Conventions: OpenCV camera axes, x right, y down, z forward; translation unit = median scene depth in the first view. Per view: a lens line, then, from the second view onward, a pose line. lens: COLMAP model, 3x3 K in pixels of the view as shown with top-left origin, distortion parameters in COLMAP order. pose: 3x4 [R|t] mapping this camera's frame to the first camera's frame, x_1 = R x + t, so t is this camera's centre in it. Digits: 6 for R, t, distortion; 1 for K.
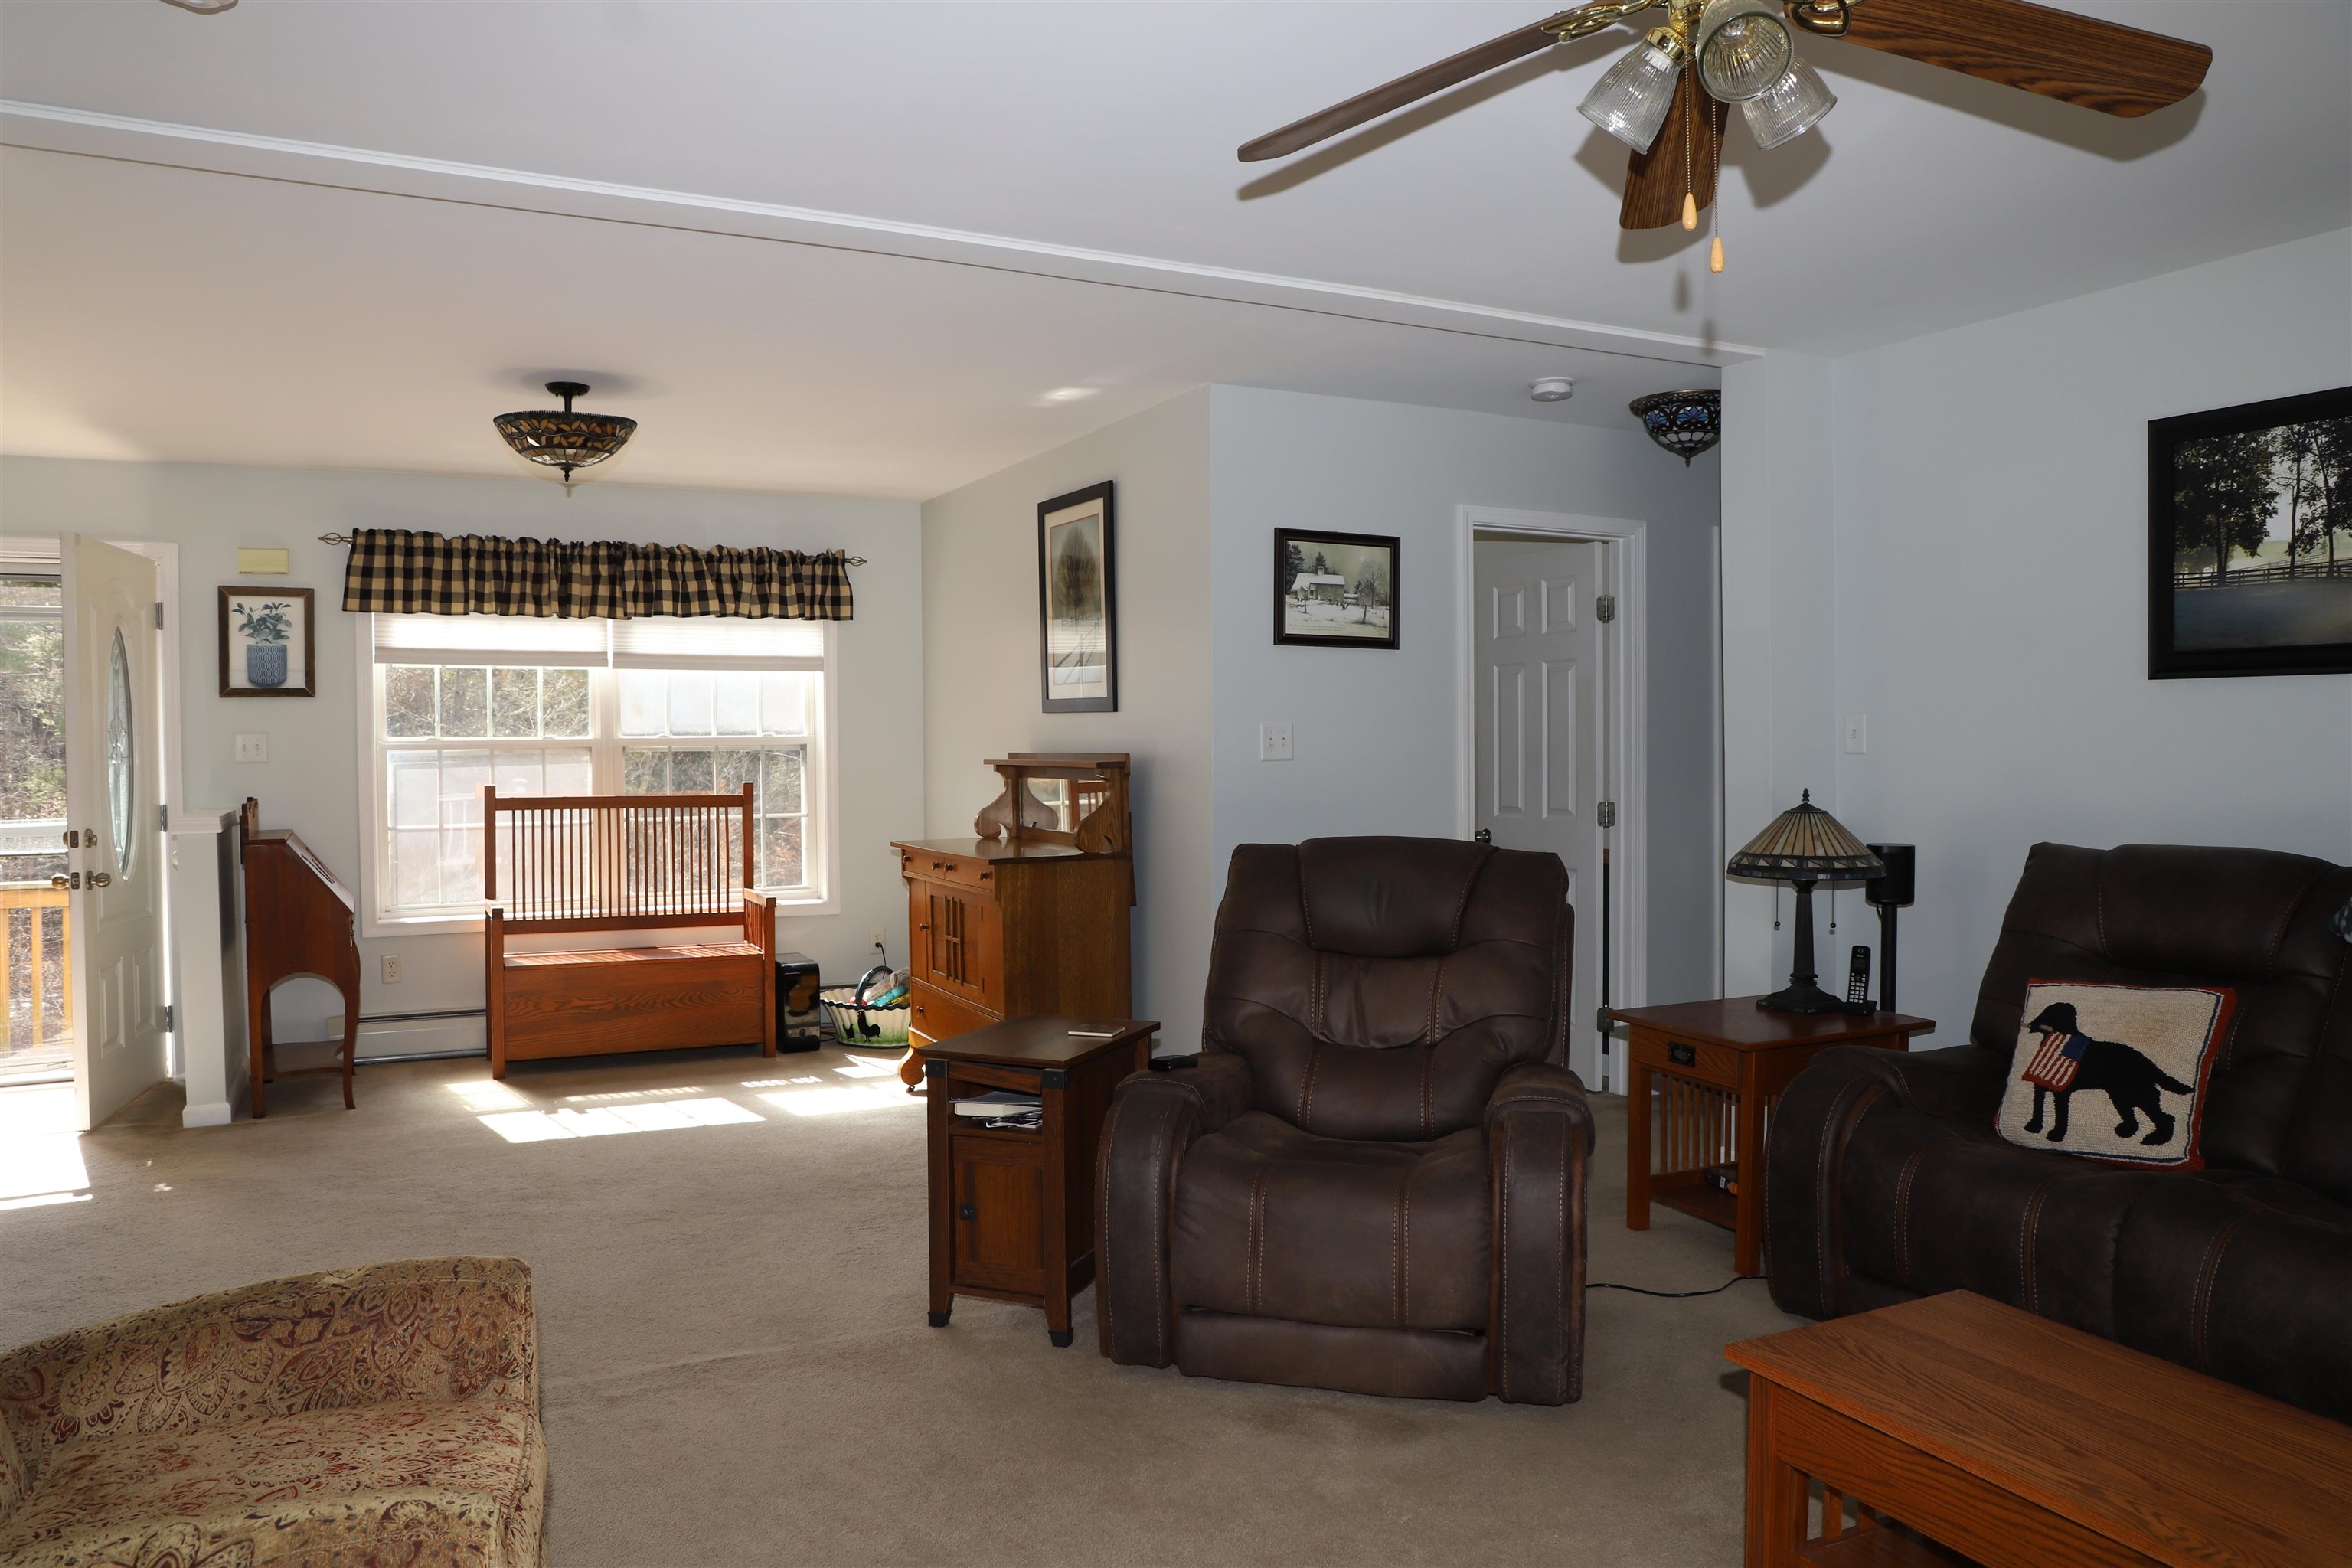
lens RADIAL K [[1590.3, 0, 1155.8], [0, 1590.3, 777.1], [0, 0, 1]] dist [-0.071847, 0.024310]
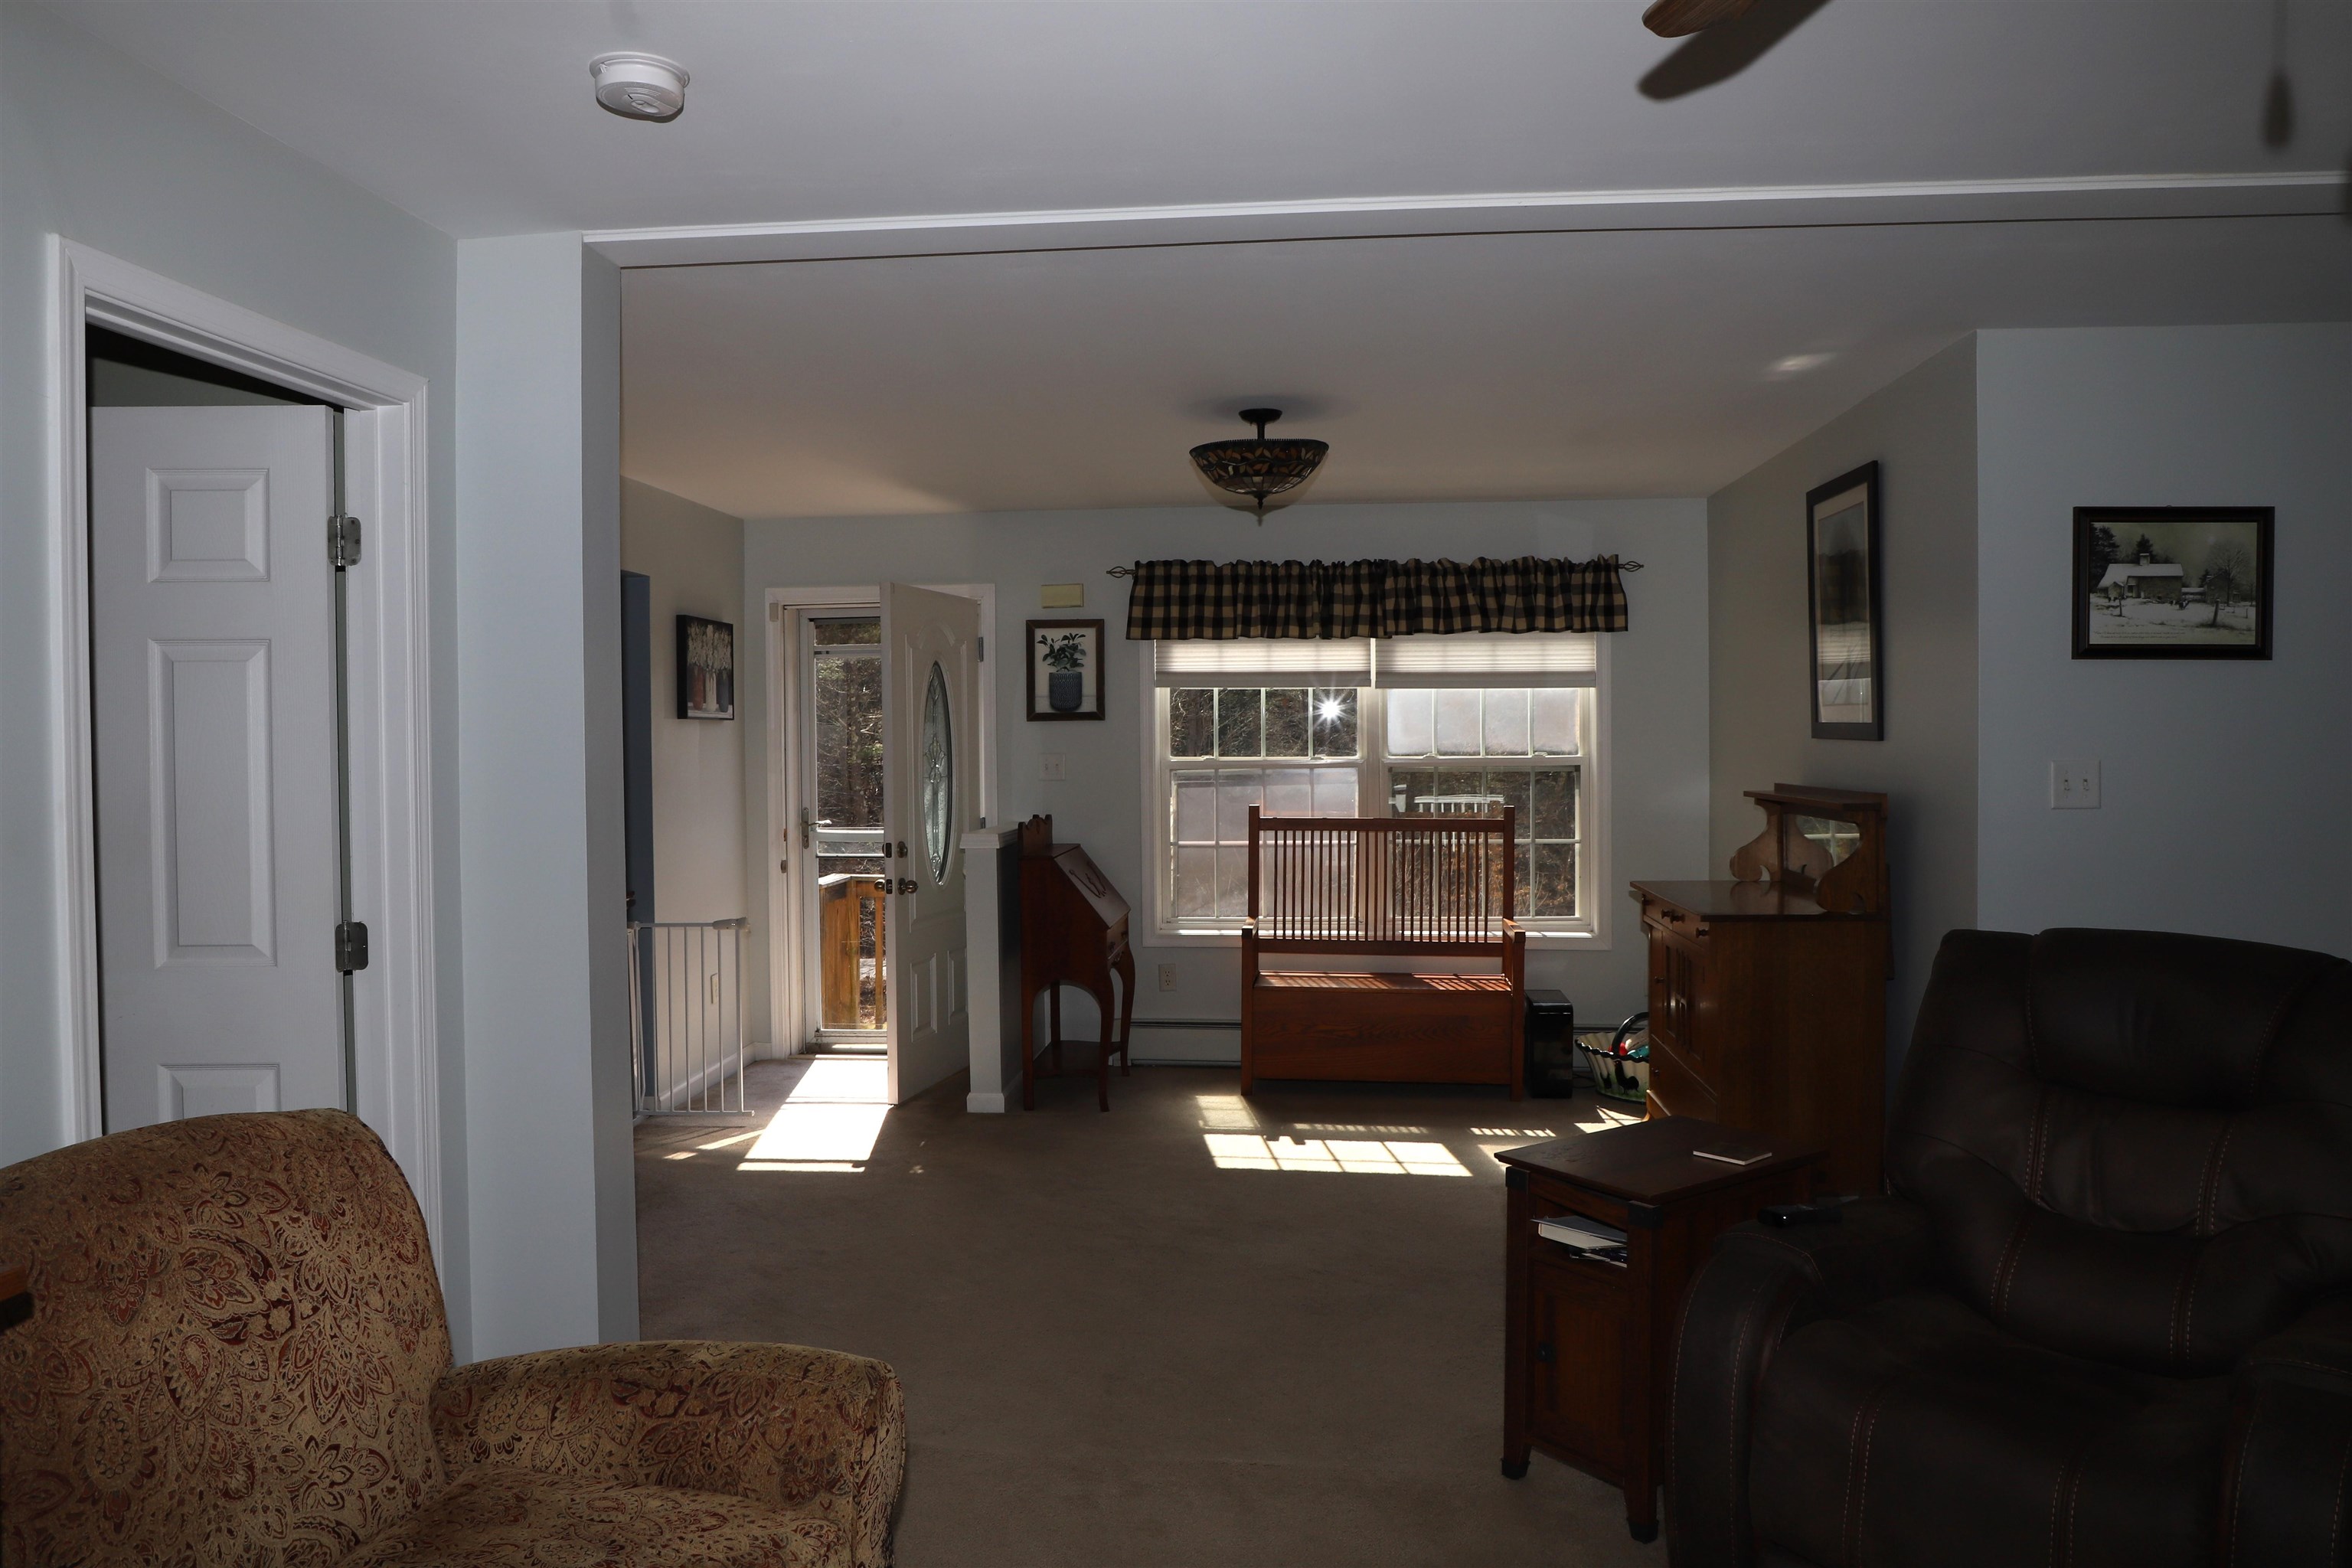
lens RADIAL K [[1590.3, 0, 1170.4], [0, 1590.3, 770.4], [0, 0, 1]] dist [-0.071847, 0.024310]
pose [[0.842583, 0.011845, -0.538436, 0.100658], [-0.011696, 0.999925, 0.003694, -0.023852], [0.538440, 0.003185, 0.842658, 0.113588]]
